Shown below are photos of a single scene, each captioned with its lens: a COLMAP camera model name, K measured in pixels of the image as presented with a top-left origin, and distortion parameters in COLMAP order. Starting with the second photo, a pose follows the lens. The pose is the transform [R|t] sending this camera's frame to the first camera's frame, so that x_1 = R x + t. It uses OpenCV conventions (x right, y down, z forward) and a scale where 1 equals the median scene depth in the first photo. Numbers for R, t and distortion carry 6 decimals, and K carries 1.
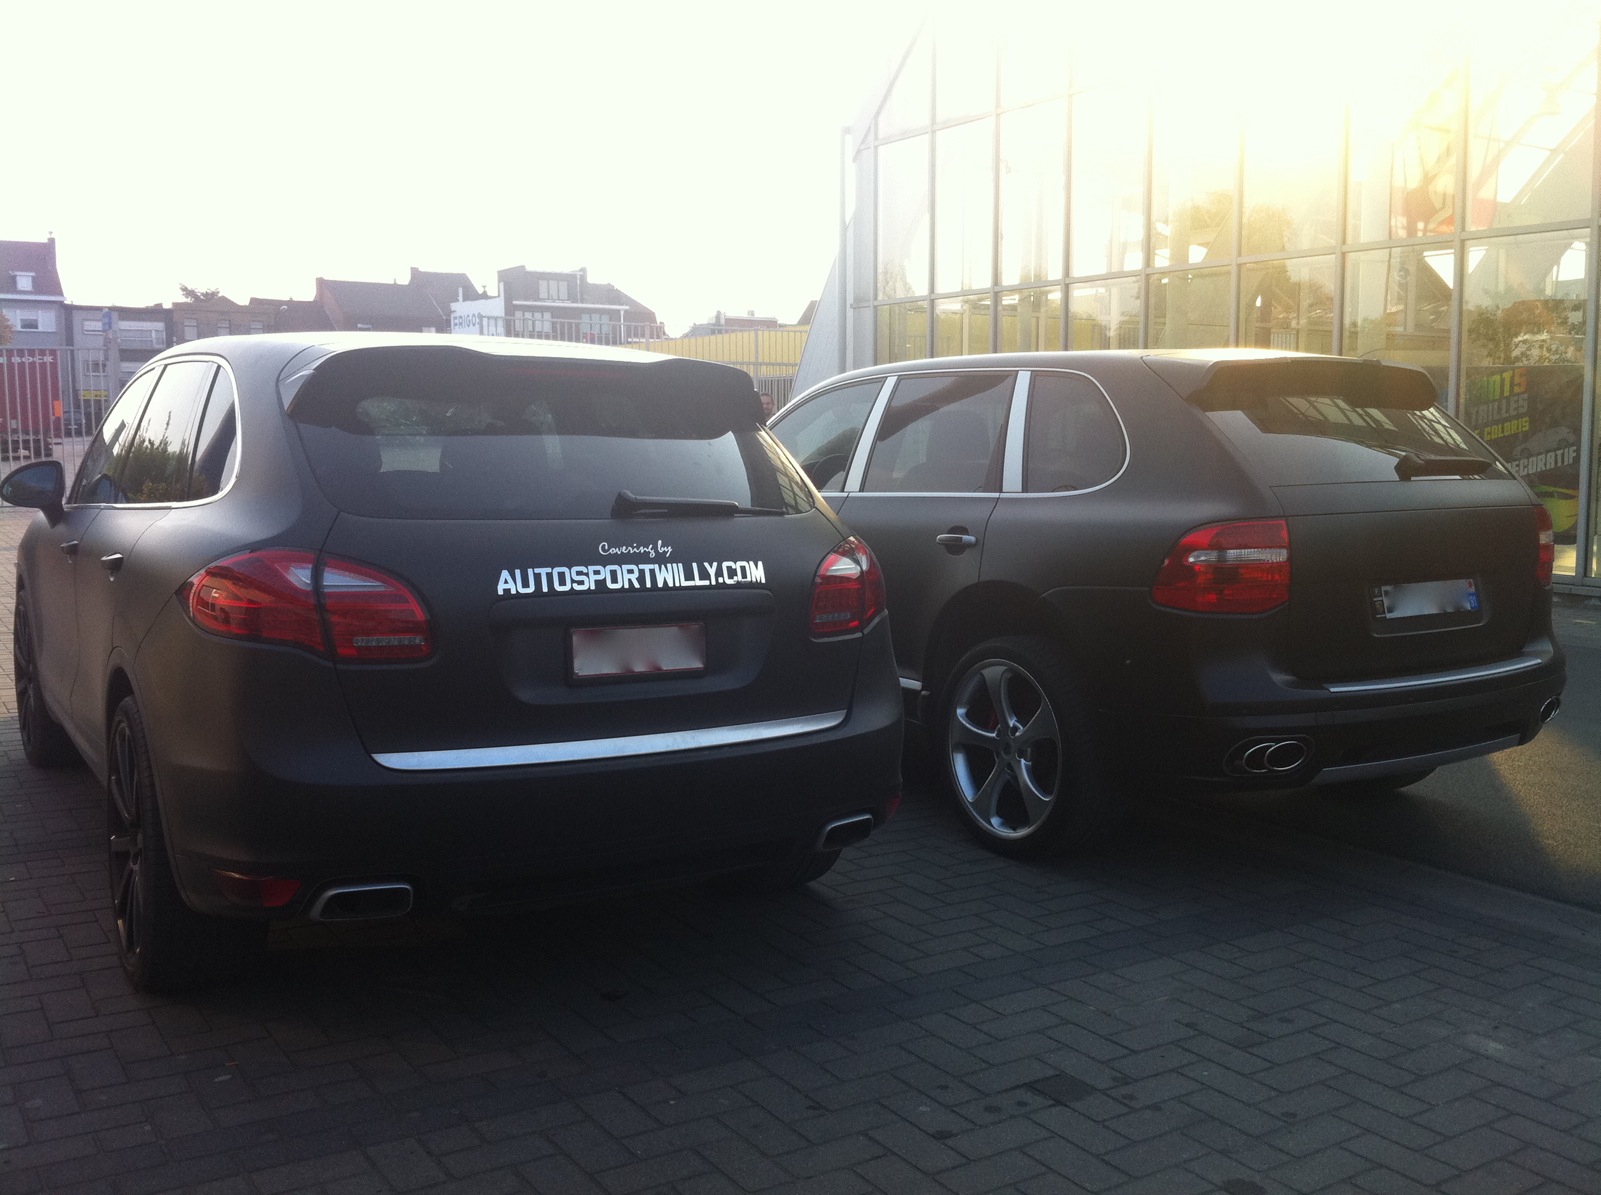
lens RADIAL K [[1573.5, 0, 816.7], [0, 1573.5, 593.9], [0, 0, 1]] dist [0.104922, -0.338315]
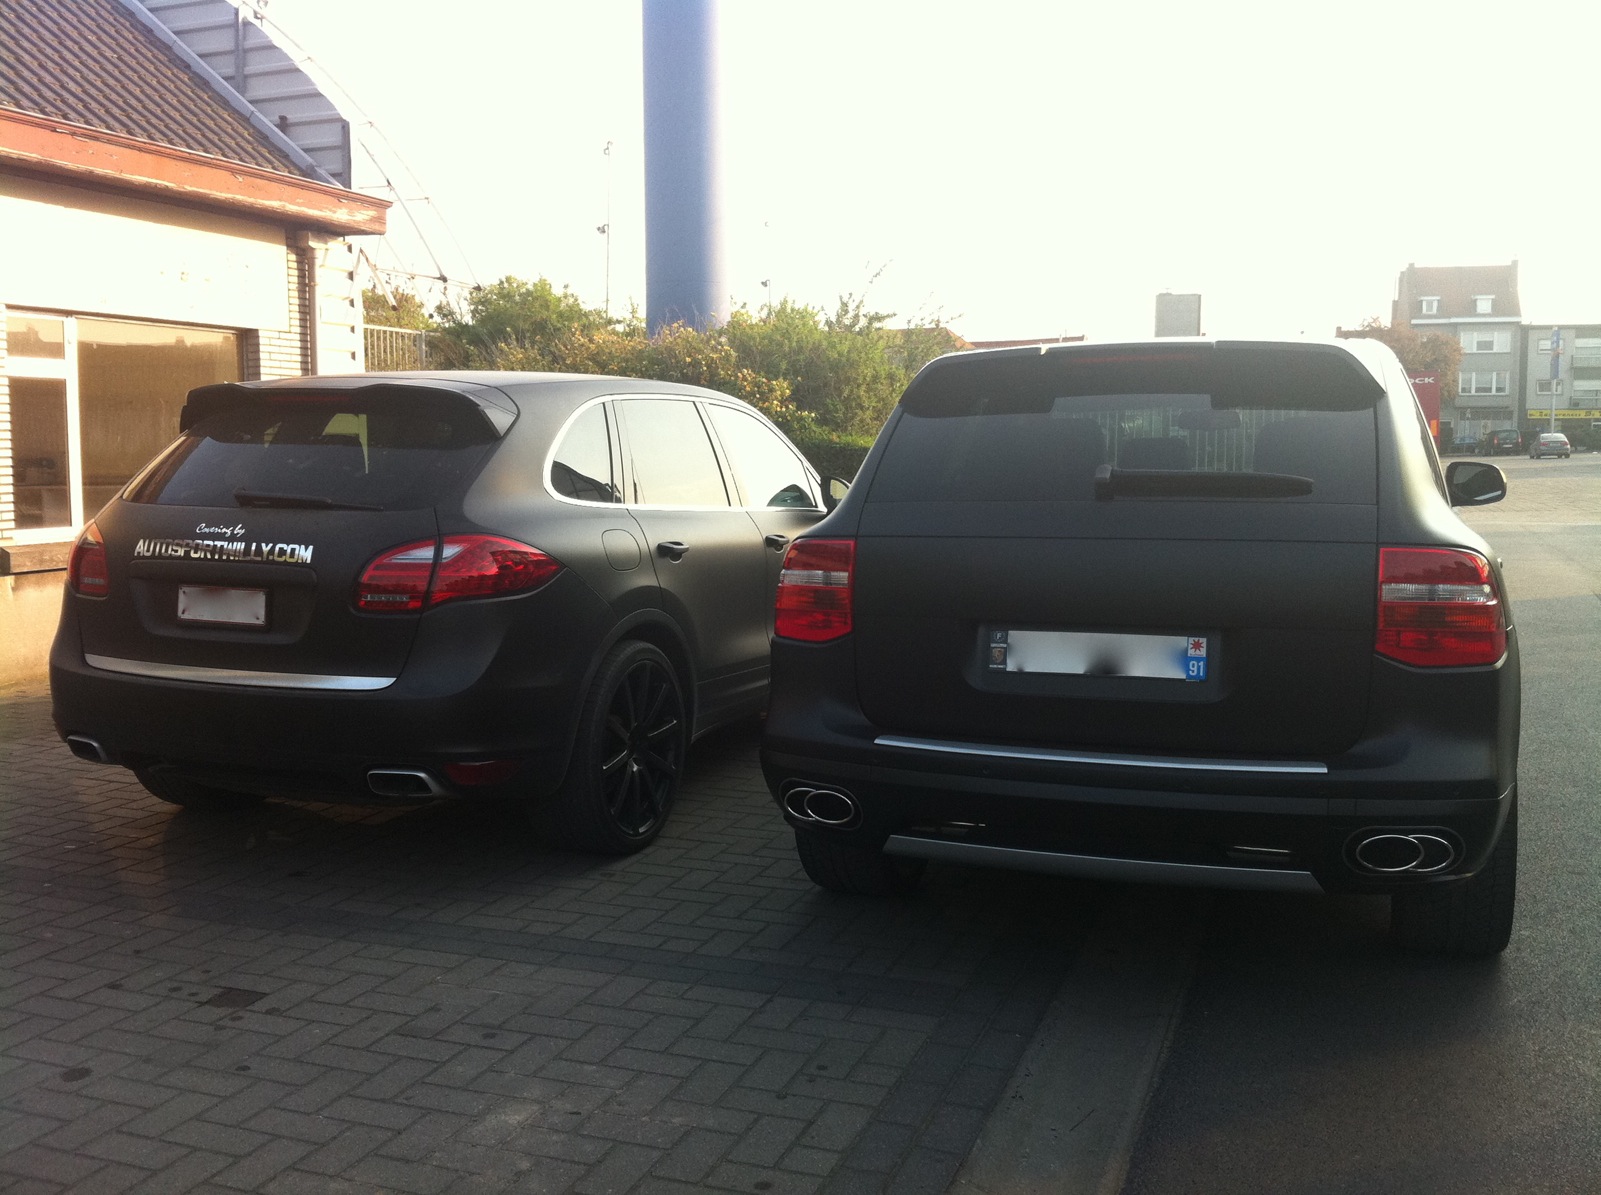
lens RADIAL K [[1573.5, 0, 816.7], [0, 1573.5, 593.9], [0, 0, 1]] dist [0.104922, -0.338315]
pose [[0.587368, 0.068494, -0.806416, 1.229007], [-0.078032, 0.996563, 0.027808, -0.049300], [0.805549, 0.046593, 0.590694, 0.588131]]
